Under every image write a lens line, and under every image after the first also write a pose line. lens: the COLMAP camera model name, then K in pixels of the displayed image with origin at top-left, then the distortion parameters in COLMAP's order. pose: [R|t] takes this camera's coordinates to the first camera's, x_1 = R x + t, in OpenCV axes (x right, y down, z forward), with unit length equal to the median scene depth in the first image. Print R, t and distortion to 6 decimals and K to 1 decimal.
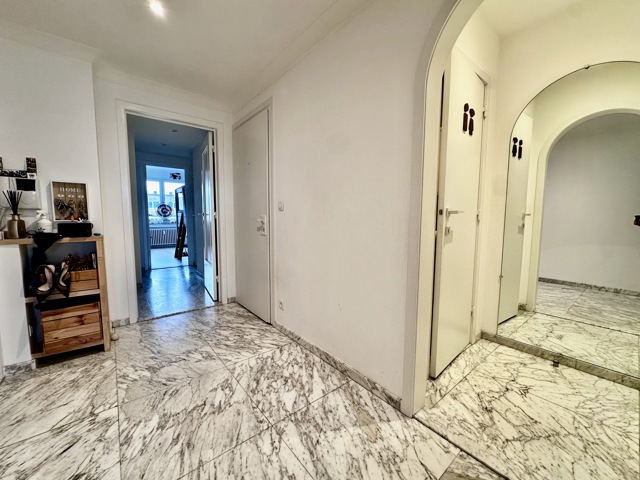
lens RADIAL K [[256.1, 0, 316.8], [0, 256.1, 241.2], [0, 0, 1]] dist [-0.003114, -0.000406]
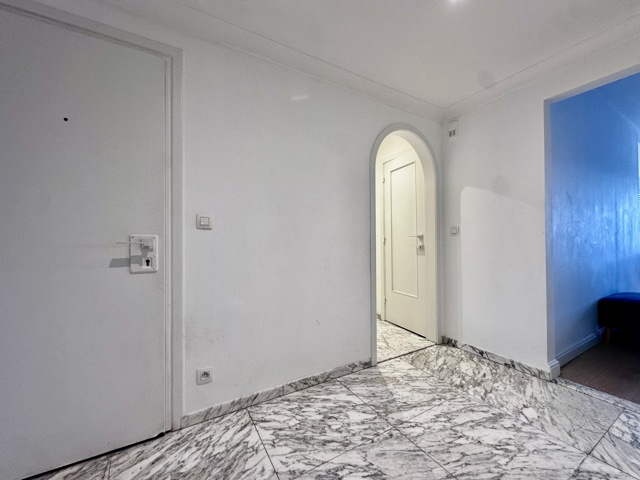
lens RADIAL K [[256.1, 0, 320.9], [0, 256.1, 239.4], [0, 0, 1]] dist [-0.003114, -0.000406]
pose [[0.148744, 0.008310, 0.988841, -1.129071], [0.096595, 0.995060, -0.022892, -0.071689], [-0.984147, 0.098922, 0.147206, 0.921188]]
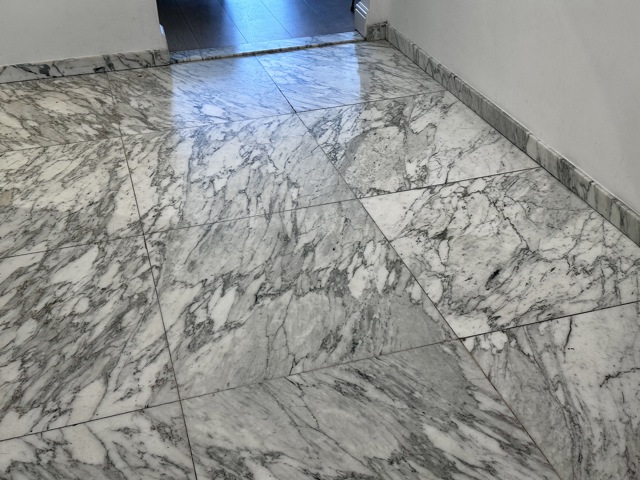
lens RADIAL K [[784.6, 0, 322.5], [0, 784.6, 239.7], [0, 0, 1]] dist [0.109613, 0.000000]
pose [[-0.928951, -0.179579, 0.323731, -0.903363], [0.054939, 0.797913, 0.600263, -0.196444], [-0.366104, 0.575400, -0.731356, 1.778715]]
